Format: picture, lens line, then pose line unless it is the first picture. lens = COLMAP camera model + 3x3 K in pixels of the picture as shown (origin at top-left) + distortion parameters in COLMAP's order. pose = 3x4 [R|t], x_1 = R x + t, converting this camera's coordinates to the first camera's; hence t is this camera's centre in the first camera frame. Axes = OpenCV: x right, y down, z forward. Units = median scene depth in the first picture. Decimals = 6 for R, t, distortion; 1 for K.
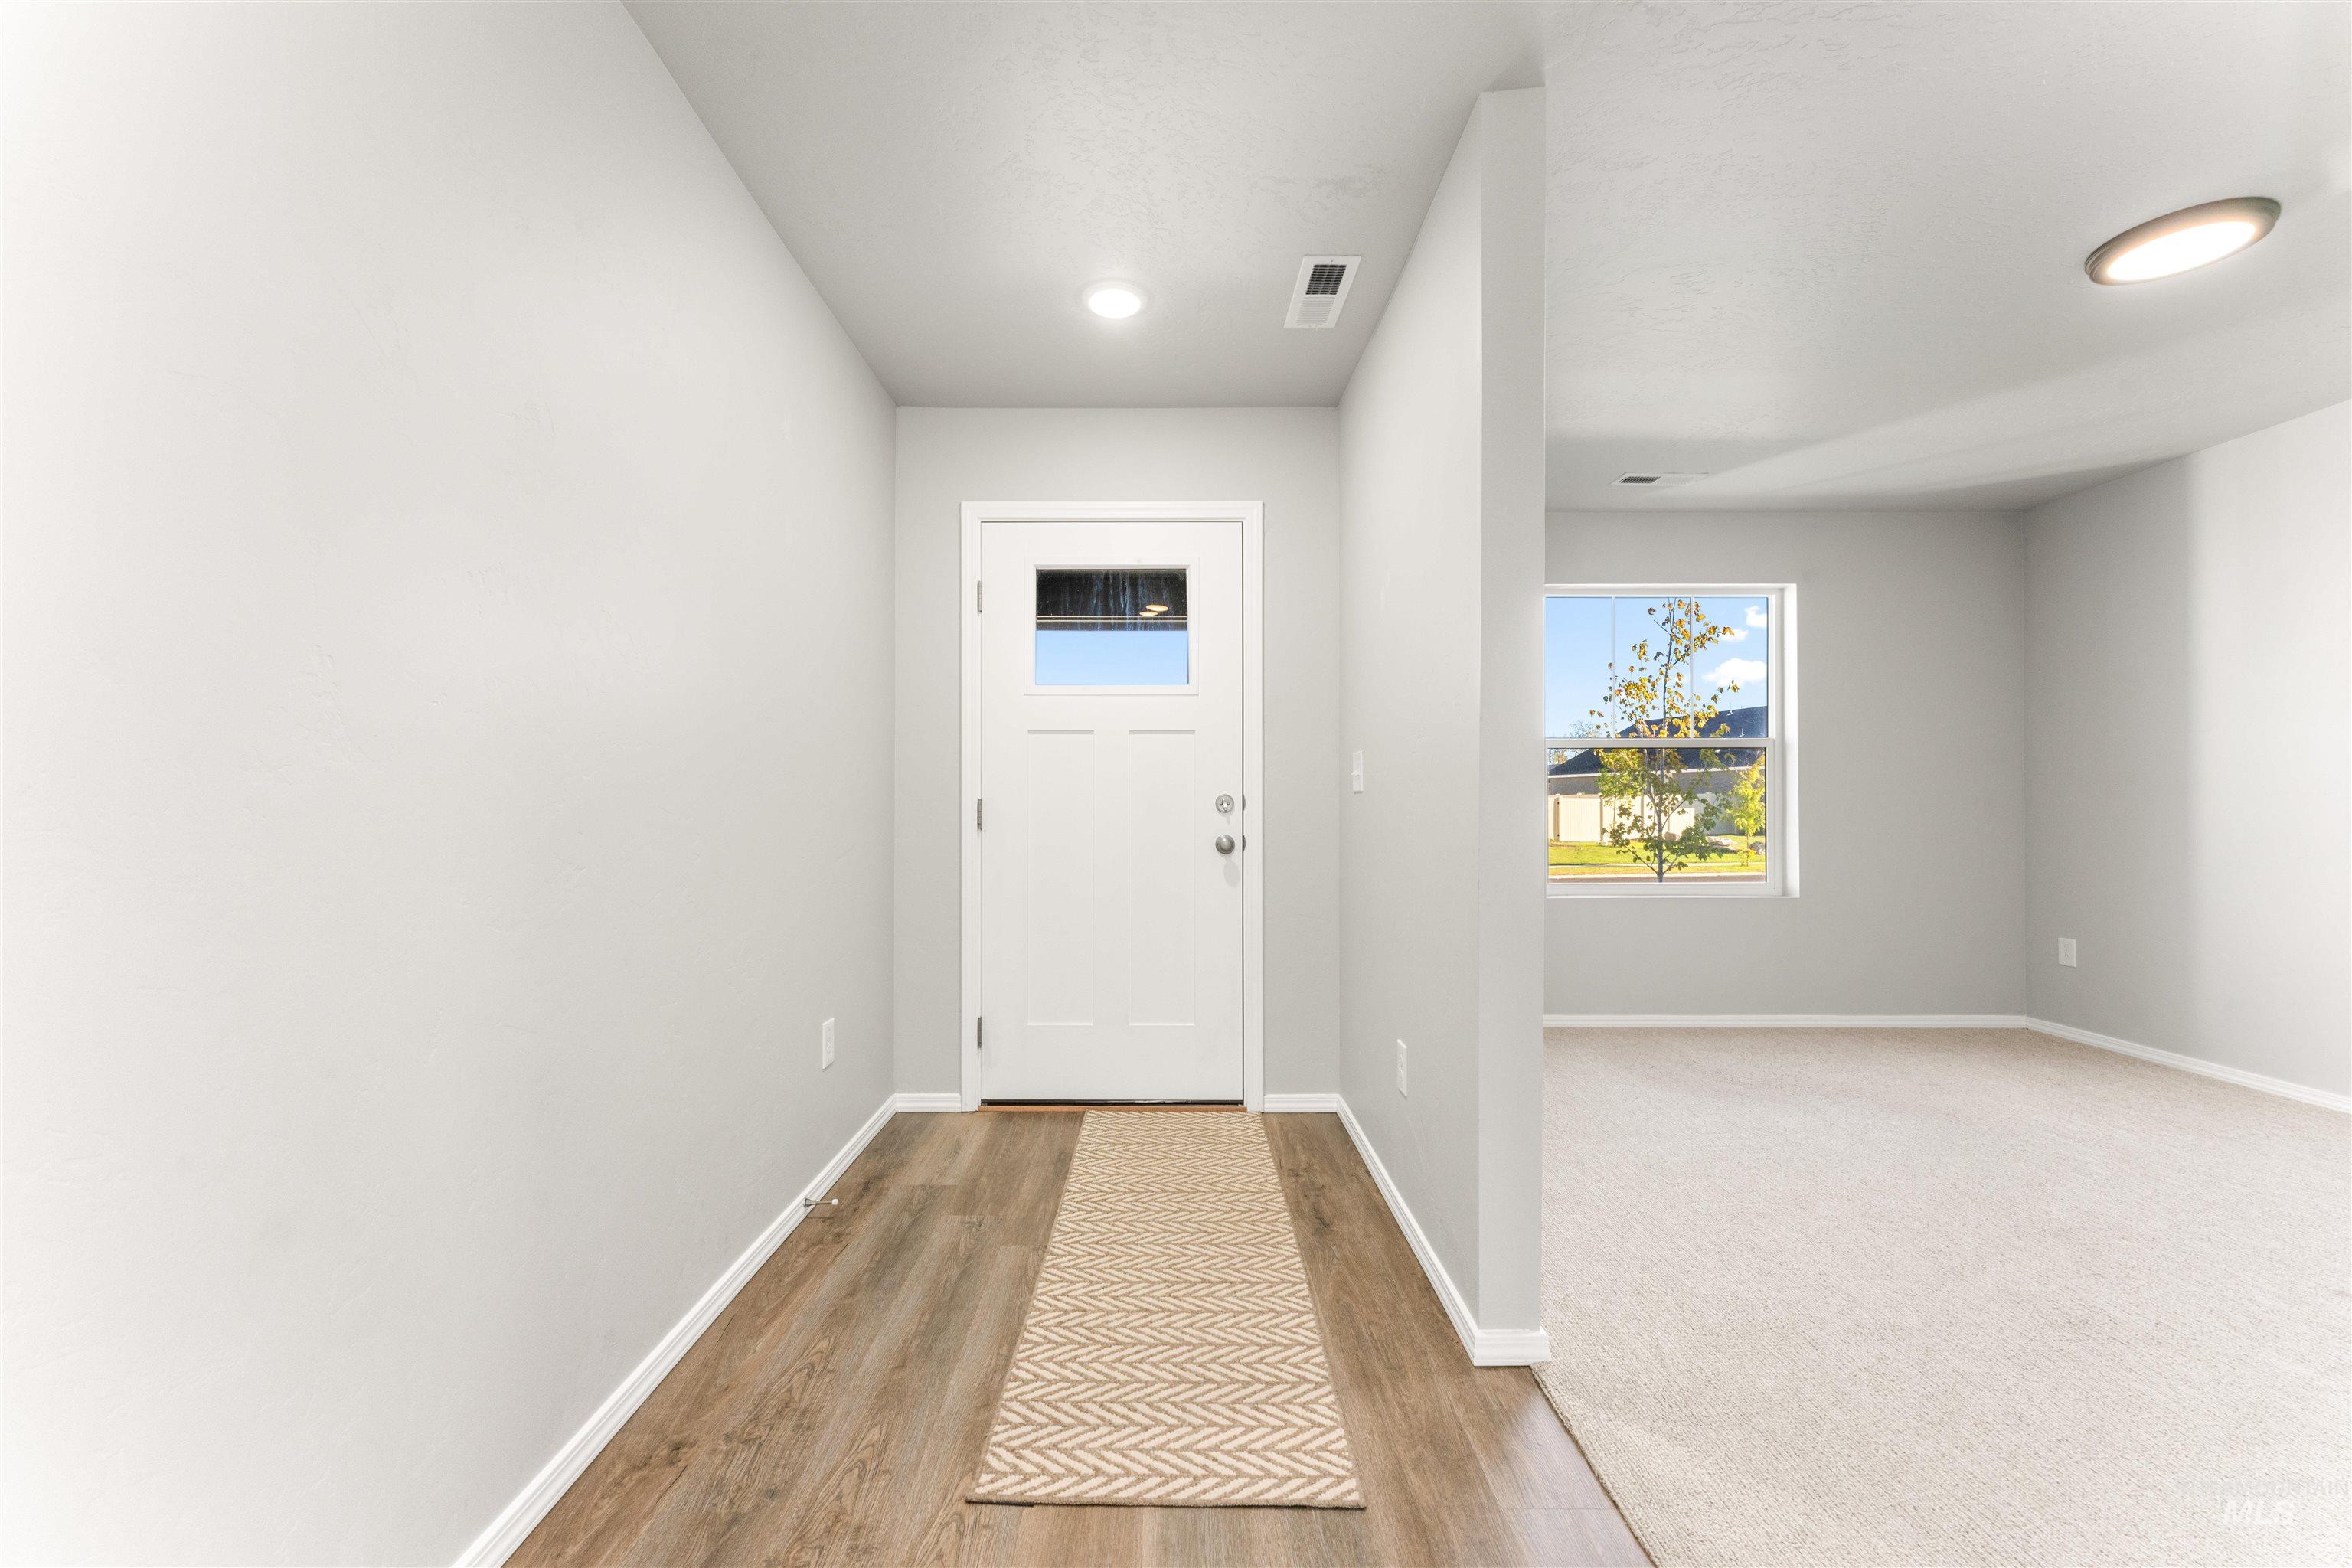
lens RADIAL K [[953.9, 0, 1175.3], [0, 953.9, 796.3], [0, 0, 1]] dist [0.016310, -0.000110]
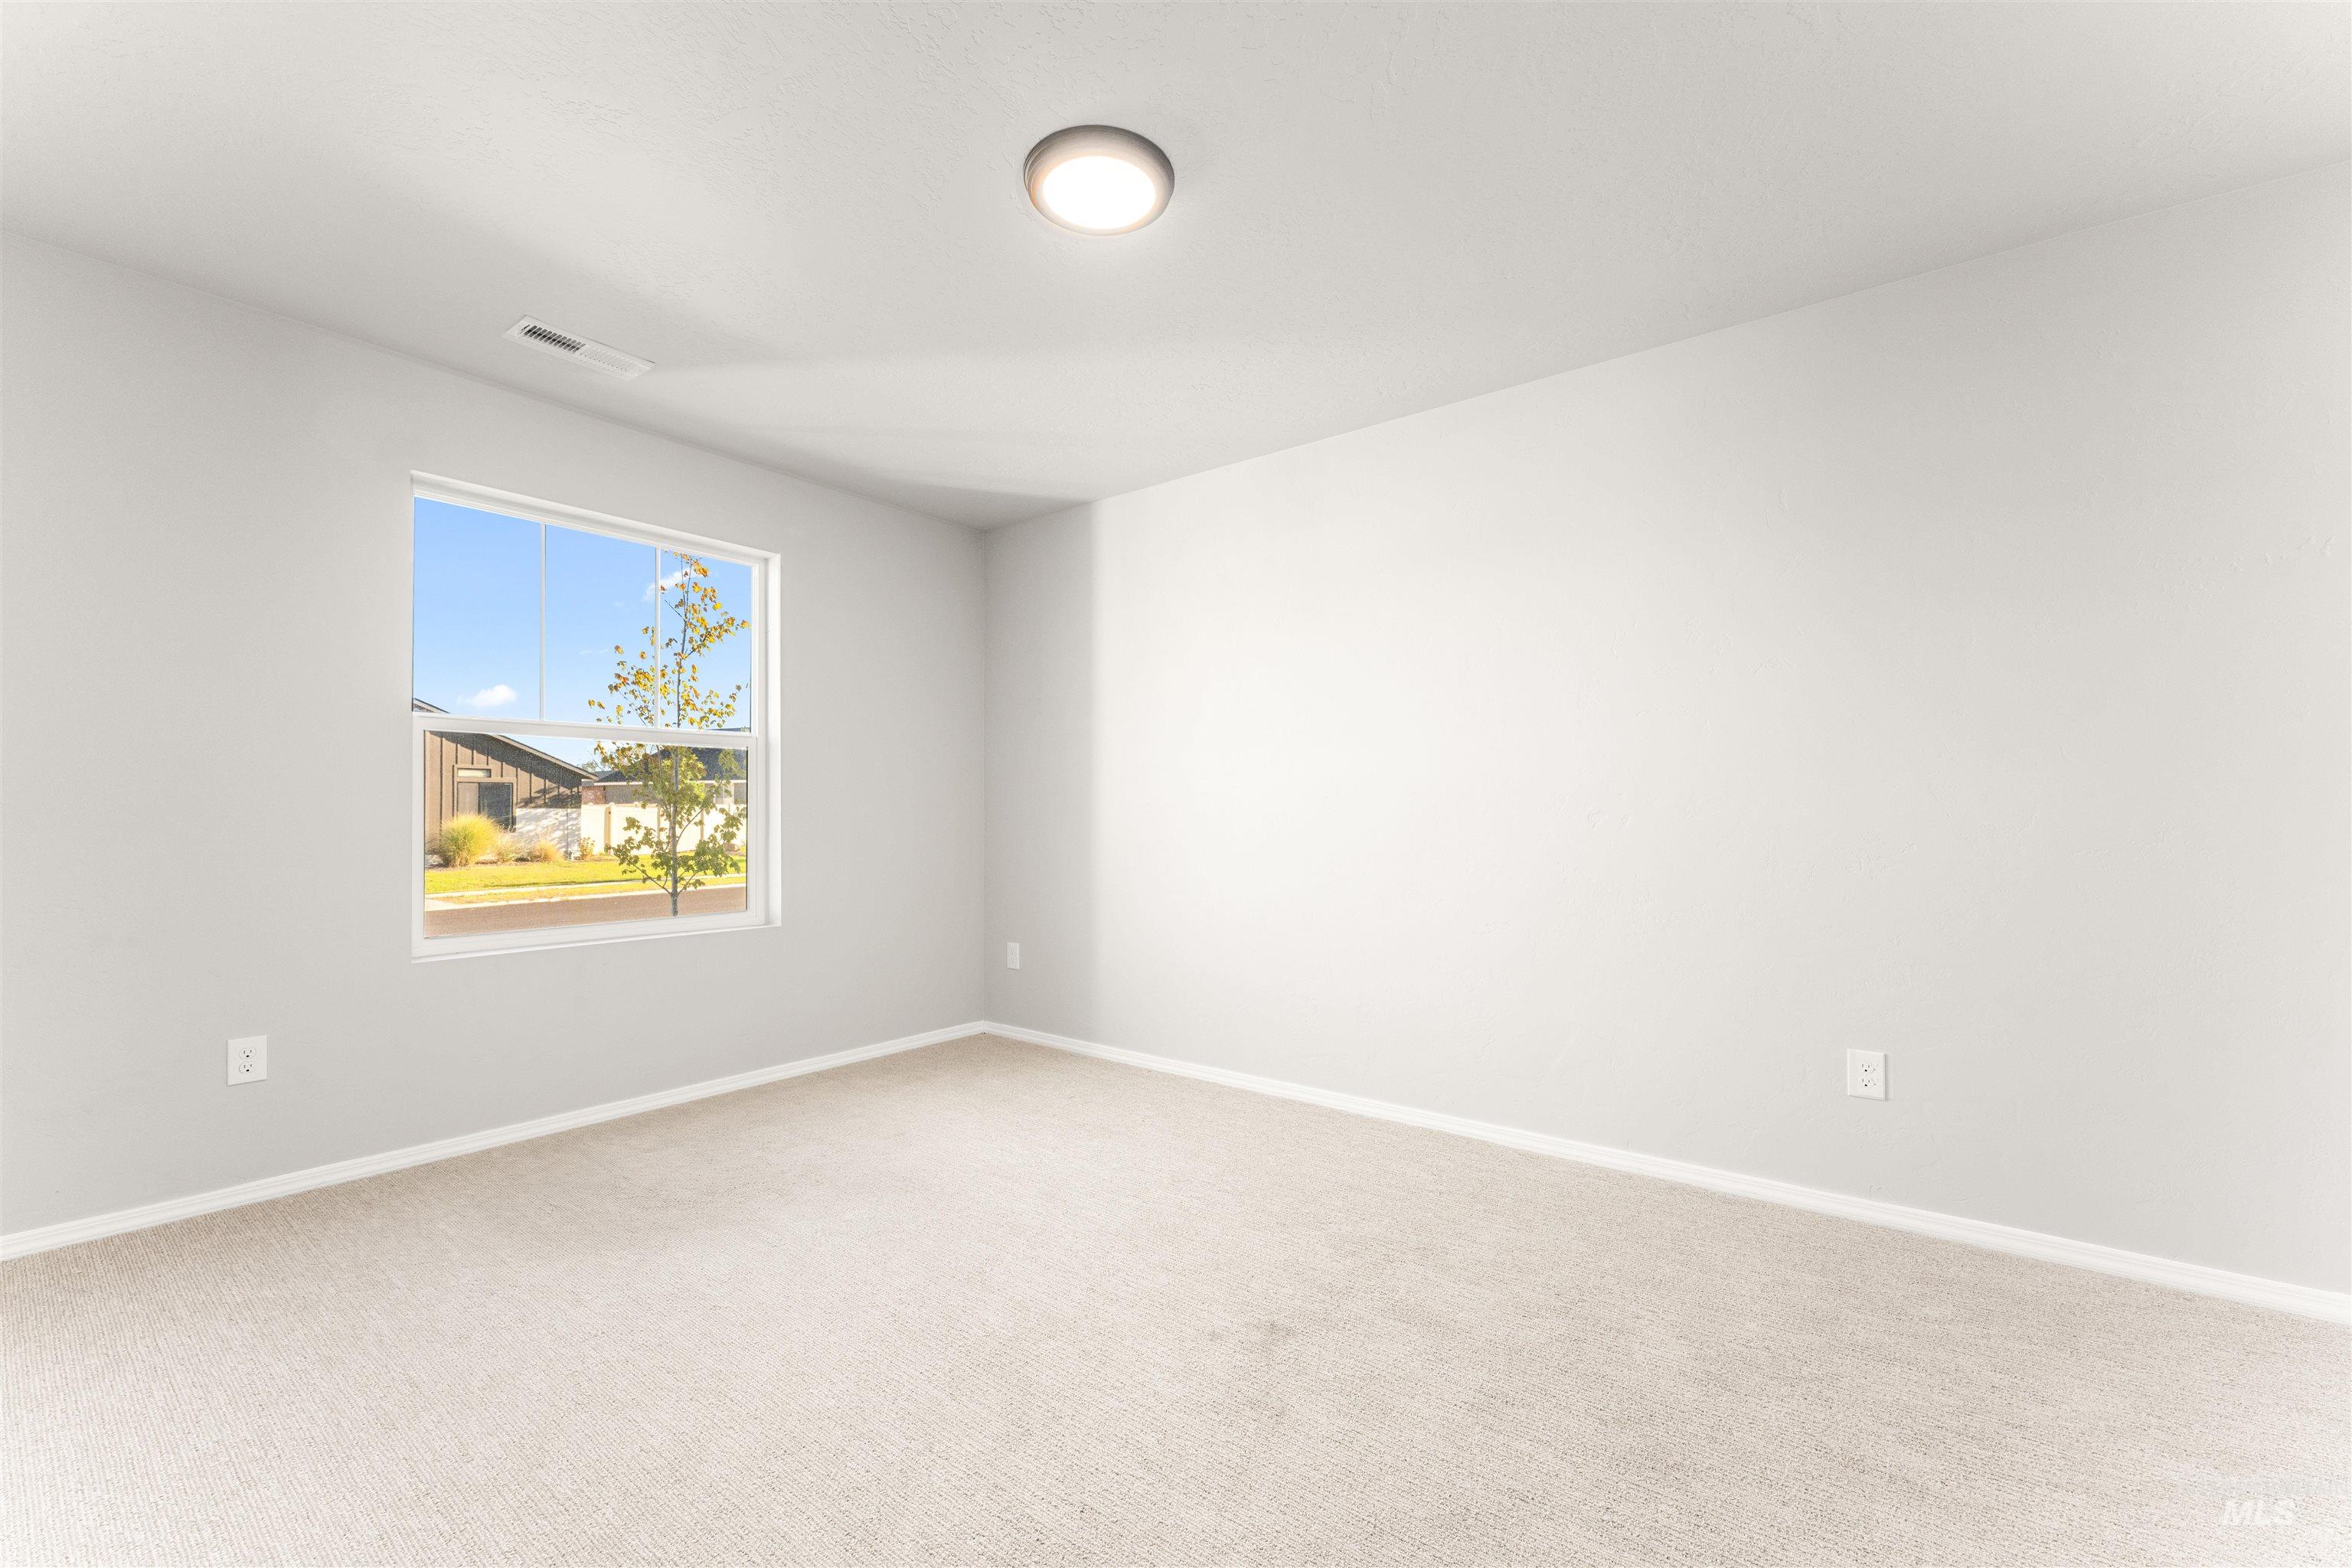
lens RADIAL K [[953.9, 0, 1175.3], [0, 953.9, 796.3], [0, 0, 1]] dist [0.016310, -0.000110]
pose [[0.616825, 0.010930, 0.787025, 0.108143], [-0.003145, 0.999930, -0.011422, 0.000125], [-0.787094, 0.004571, 0.616816, 0.112734]]
